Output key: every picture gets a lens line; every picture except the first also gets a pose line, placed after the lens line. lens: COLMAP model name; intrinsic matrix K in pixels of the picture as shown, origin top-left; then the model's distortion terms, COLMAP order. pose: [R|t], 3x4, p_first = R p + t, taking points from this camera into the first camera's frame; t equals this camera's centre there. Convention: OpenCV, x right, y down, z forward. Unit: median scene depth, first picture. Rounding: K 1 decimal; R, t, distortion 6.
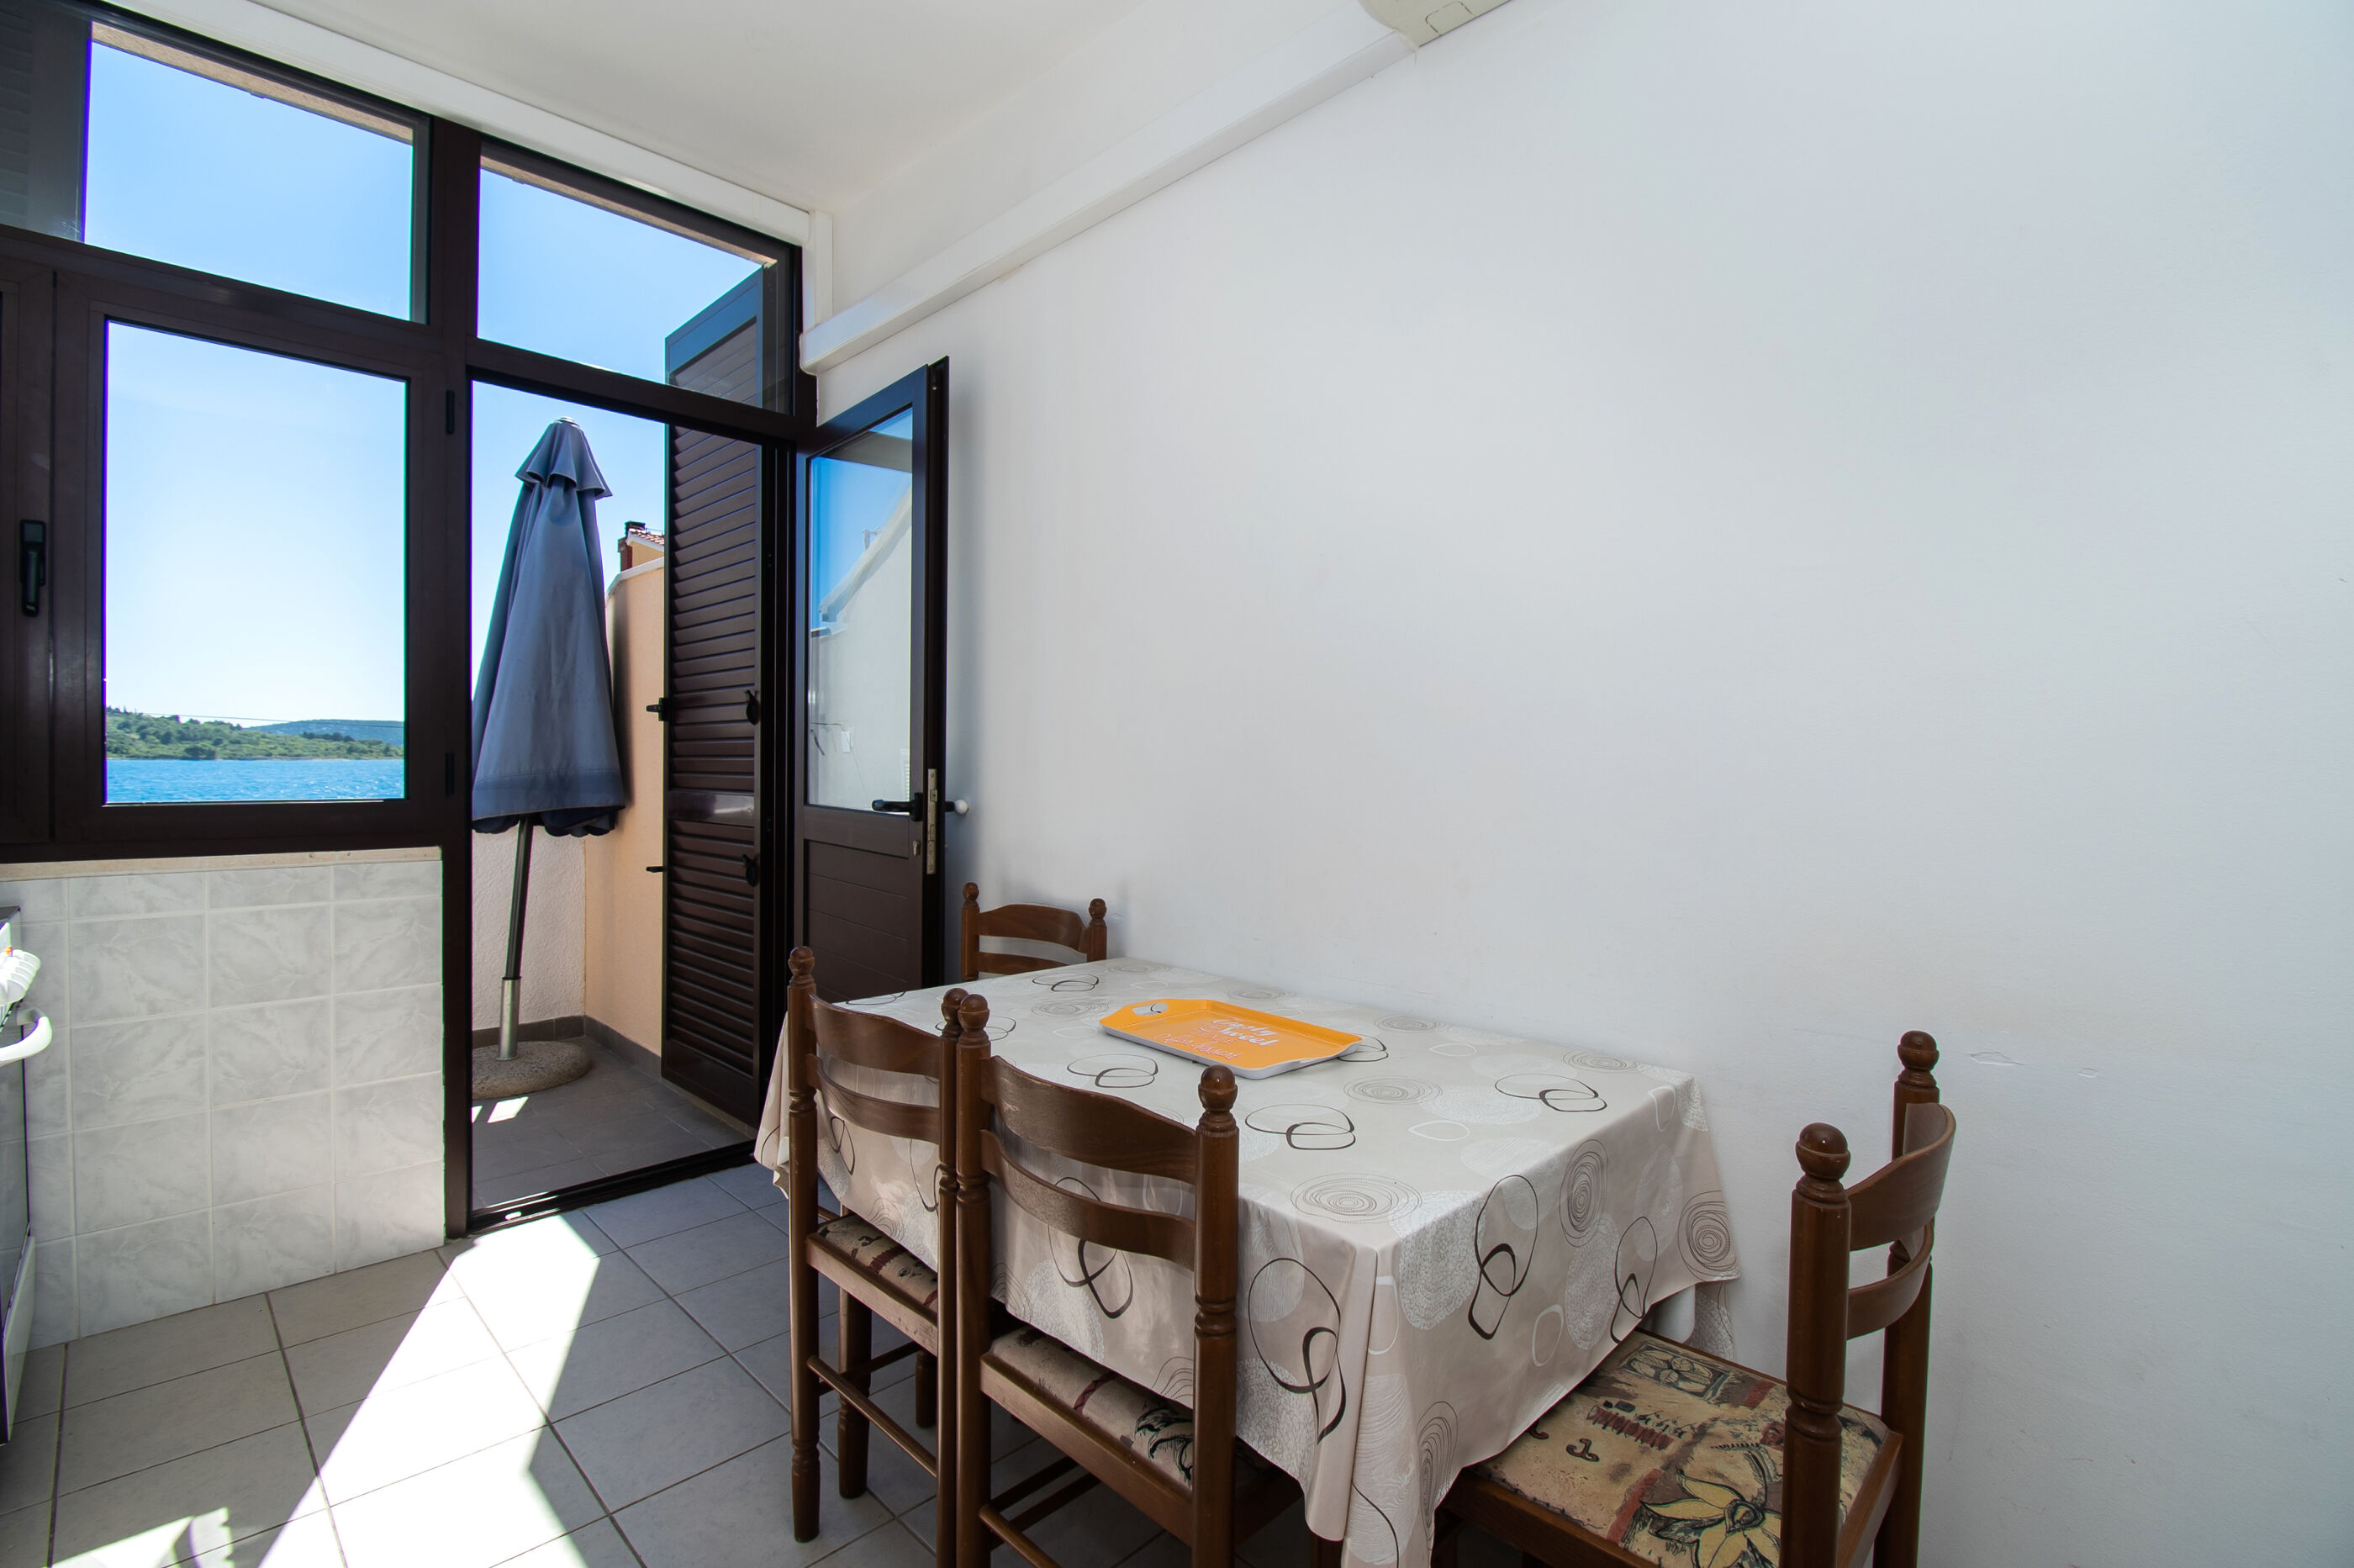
lens RADIAL K [[1066.7, 0, 1195.5], [0, 1066.7, 771.2], [0, 0, 1]] dist [-0.001114, -0.012343]
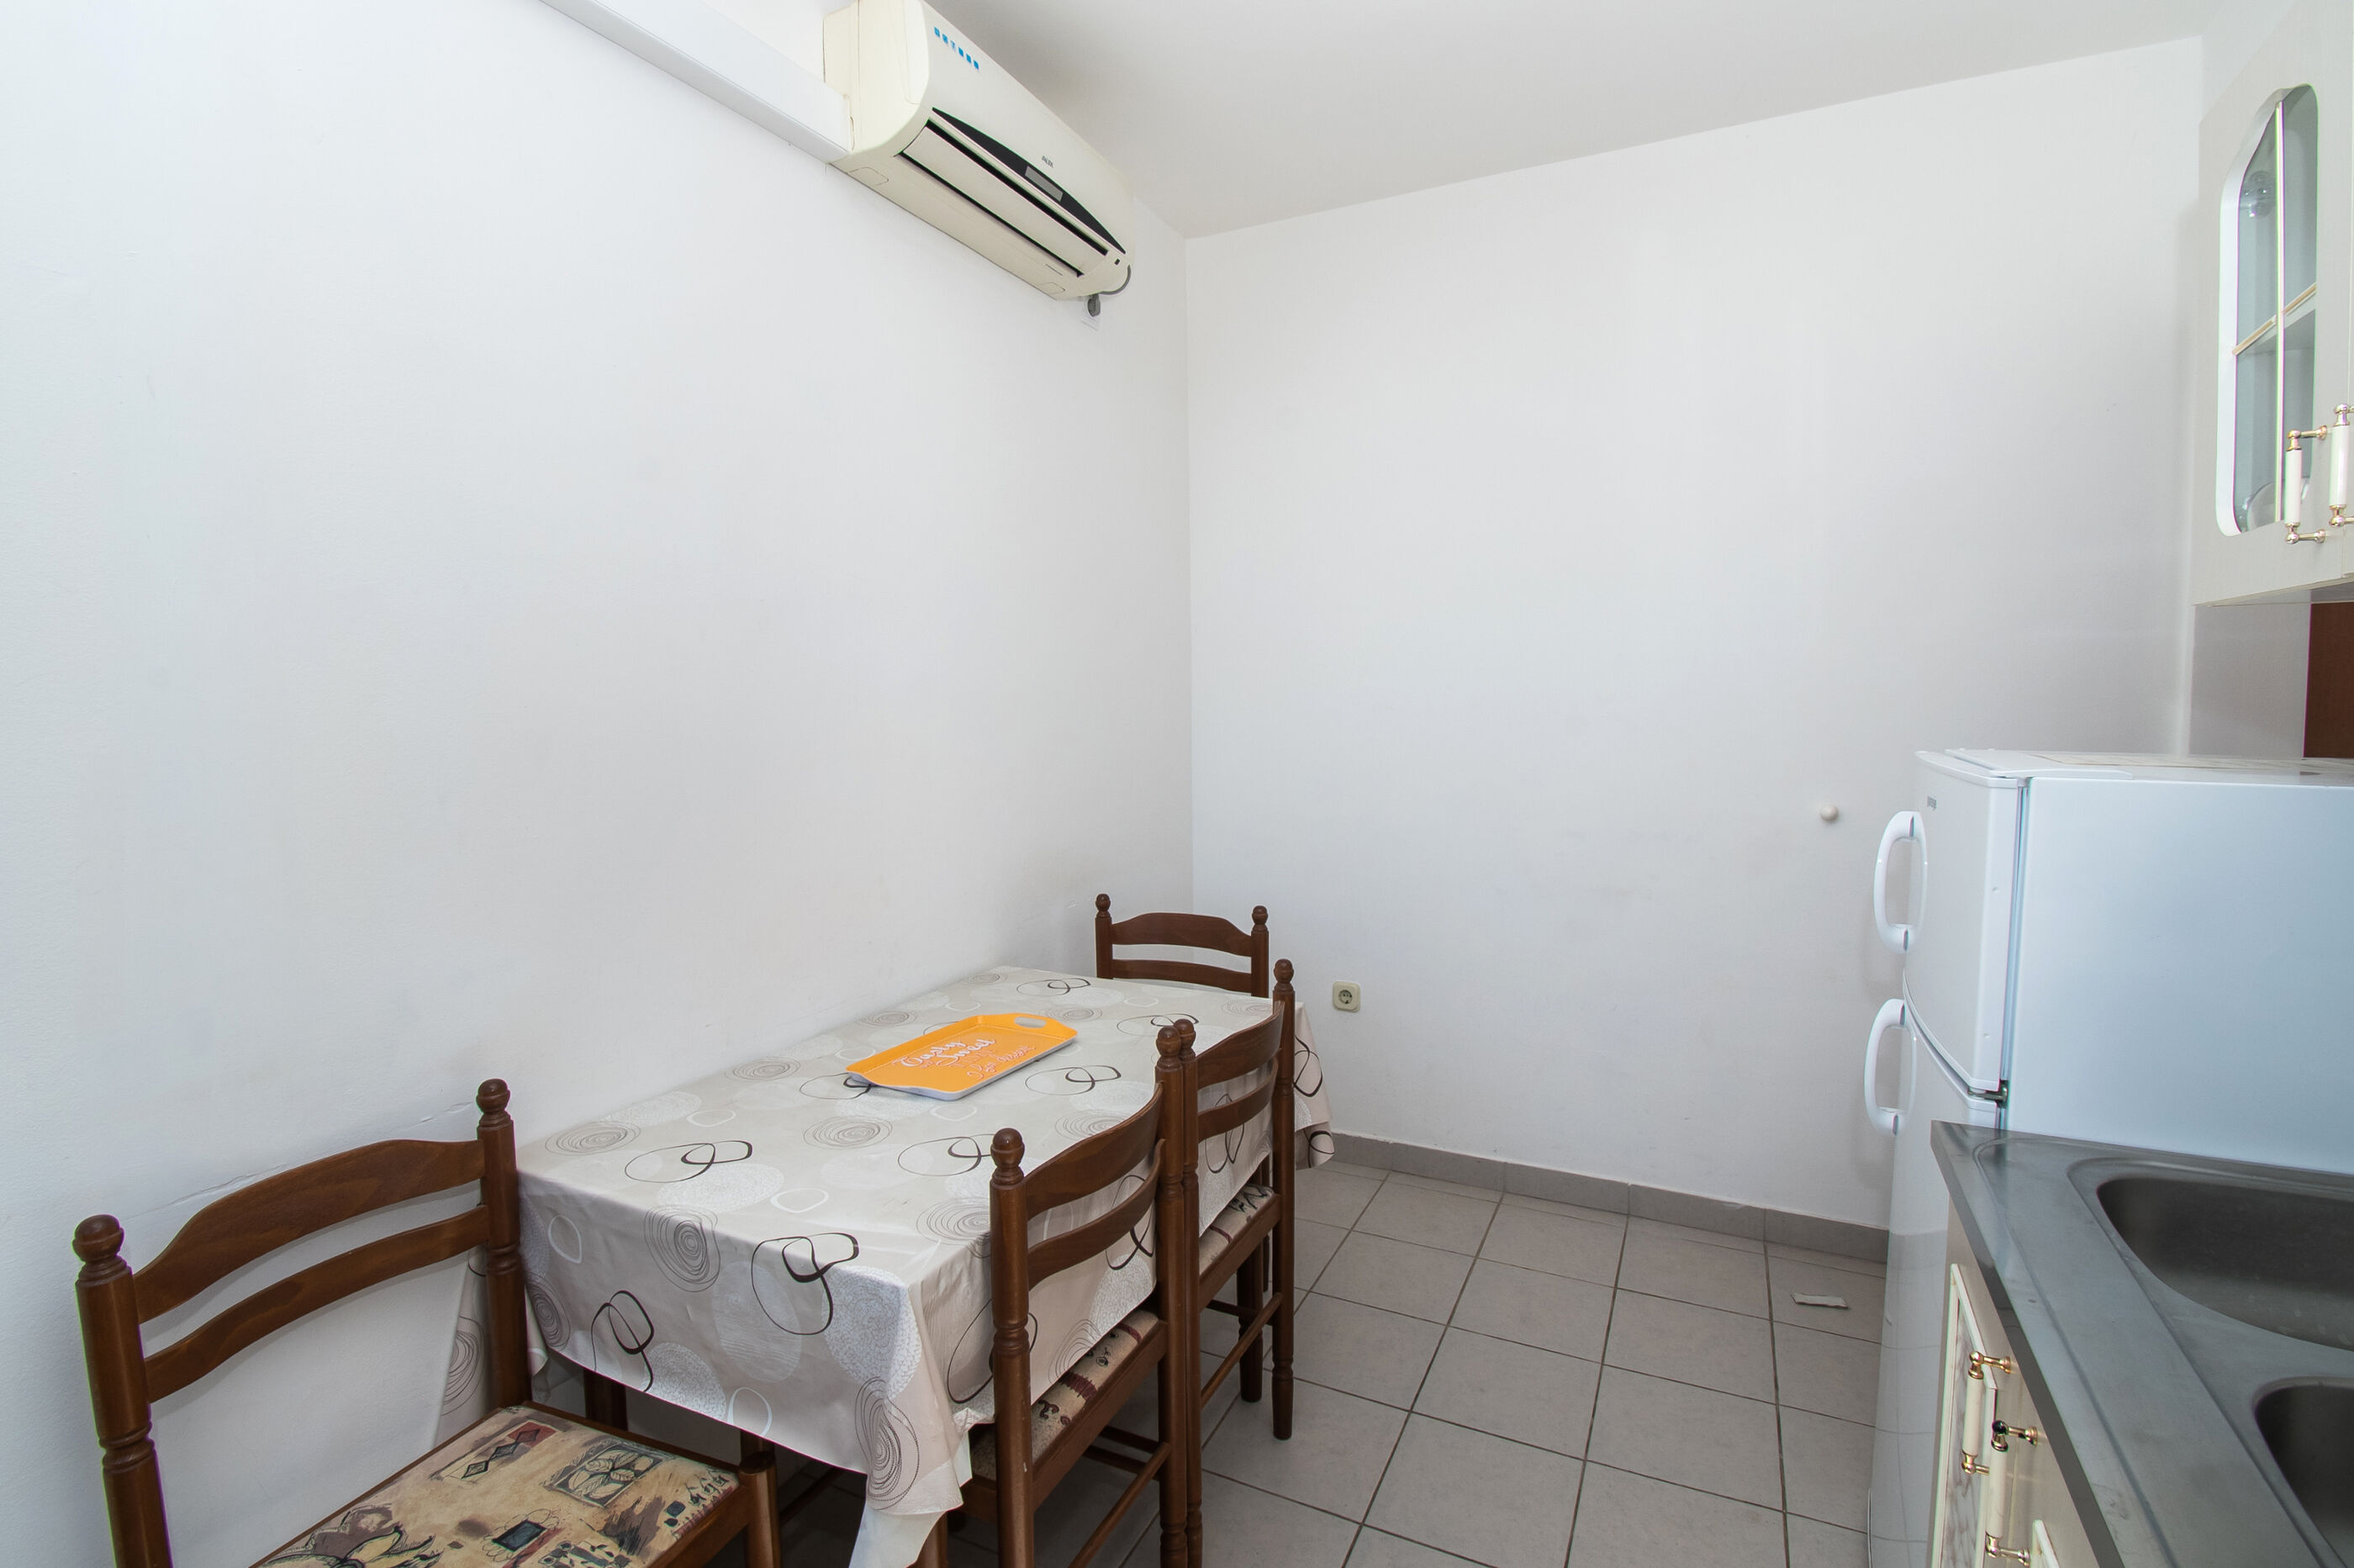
lens RADIAL K [[1066.7, 0, 1180.5], [0, 1066.7, 782.1], [0, 0, 1]] dist [-0.001114, -0.012343]
pose [[-0.308412, -0.079725, 0.947906, -1.288592], [0.015063, 0.995947, 0.088667, -0.163895], [-0.951133, 0.041624, -0.305962, 1.312173]]
